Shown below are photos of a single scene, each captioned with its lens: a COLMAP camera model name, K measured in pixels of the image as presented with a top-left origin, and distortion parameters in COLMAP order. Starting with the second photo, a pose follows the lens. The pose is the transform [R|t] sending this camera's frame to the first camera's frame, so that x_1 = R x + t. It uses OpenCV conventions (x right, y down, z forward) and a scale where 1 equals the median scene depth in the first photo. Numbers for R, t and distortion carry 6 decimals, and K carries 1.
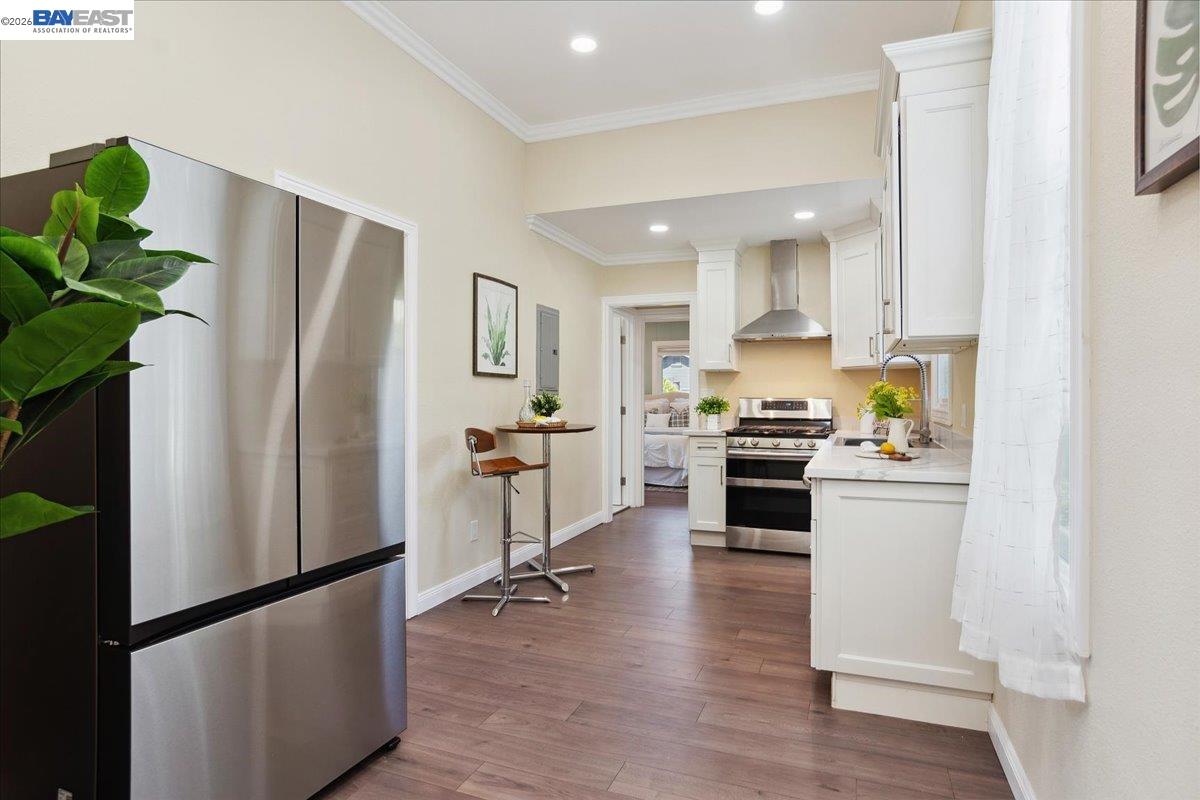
lens RADIAL K [[655.8, 0, 606.4], [0, 655.8, 398.8], [0, 0, 1]] dist [-0.046995, 0.034475]
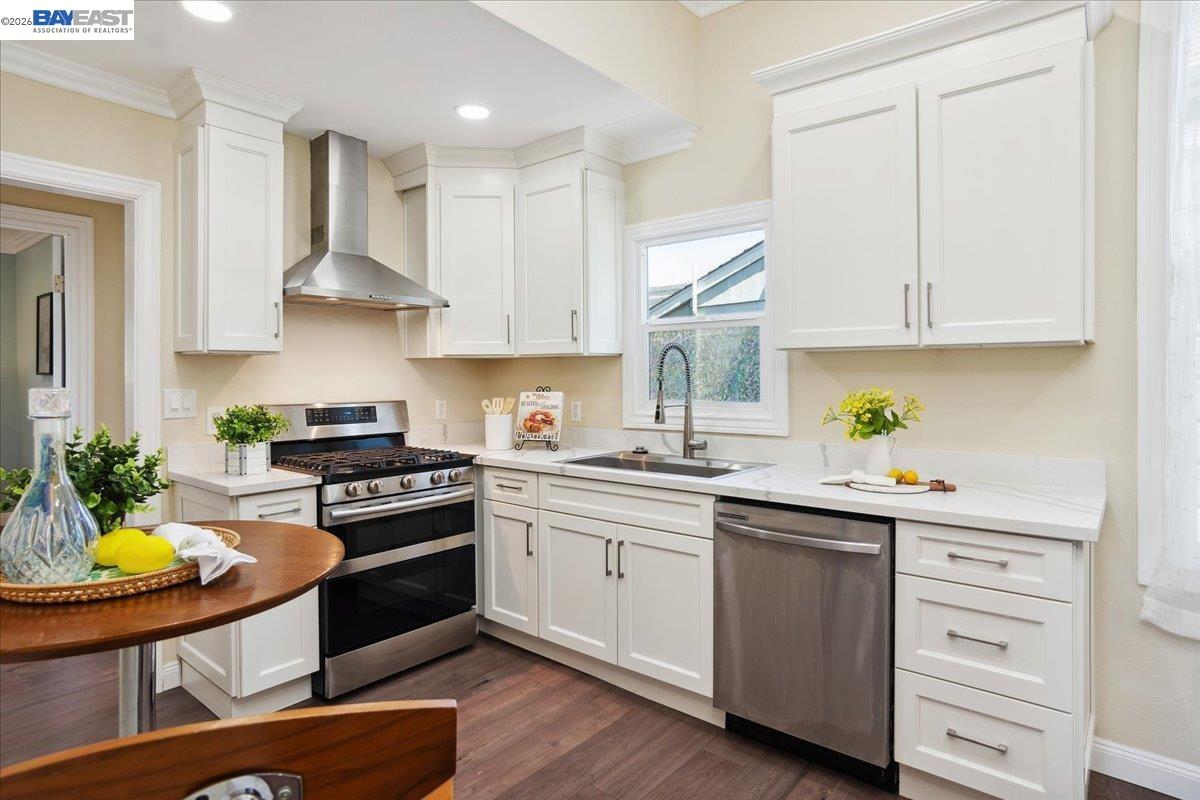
lens RADIAL K [[661.3, 0, 618.6], [0, 661.3, 383.5], [0, 0, 1]] dist [-0.003495, -0.000411]
pose [[0.311994, -0.012381, 0.950004, -0.245429], [0.006661, 0.999919, 0.010844, -0.026539], [-0.950061, 0.002944, 0.312051, 0.652398]]
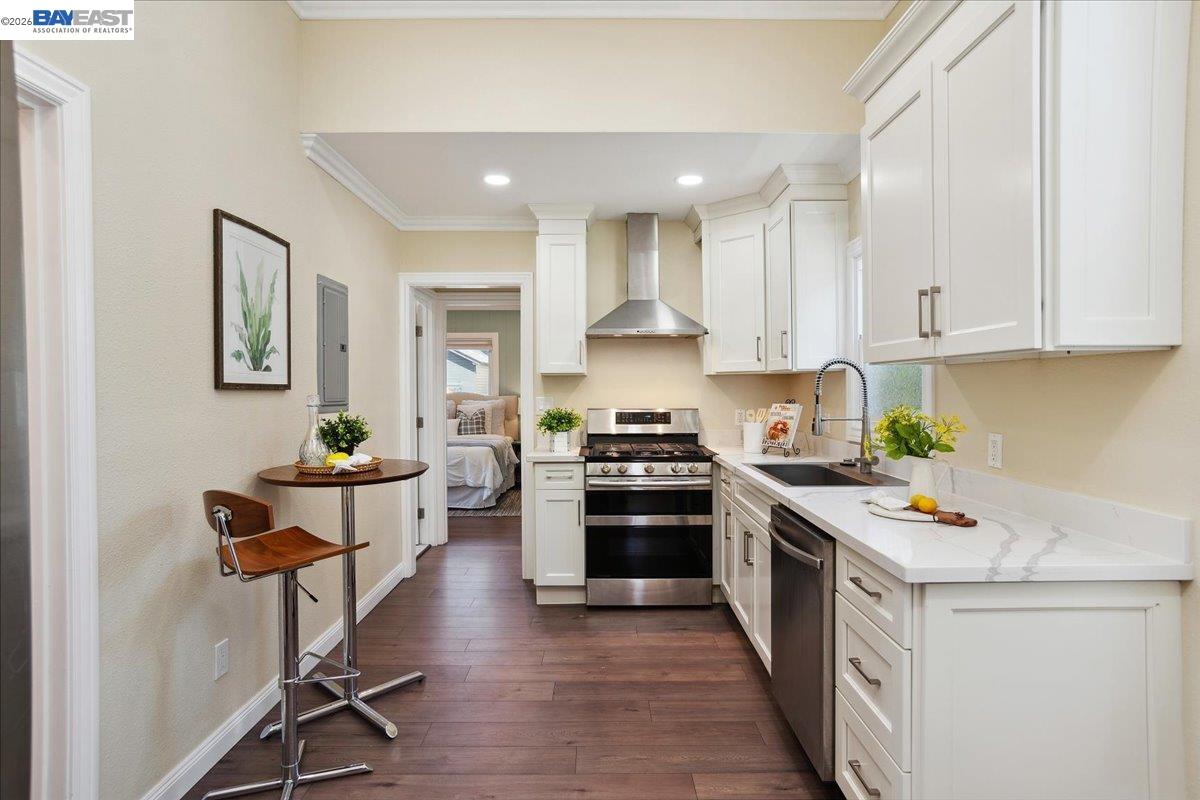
lens RADIAL K [[655.8, 0, 606.4], [0, 655.8, 398.8], [0, 0, 1]] dist [-0.046995, 0.034475]
pose [[0.928555, -0.010207, 0.371053, -0.081675], [0.005494, 0.999890, 0.013755, -0.028462], [-0.371153, -0.010733, 0.928510, 0.294679]]
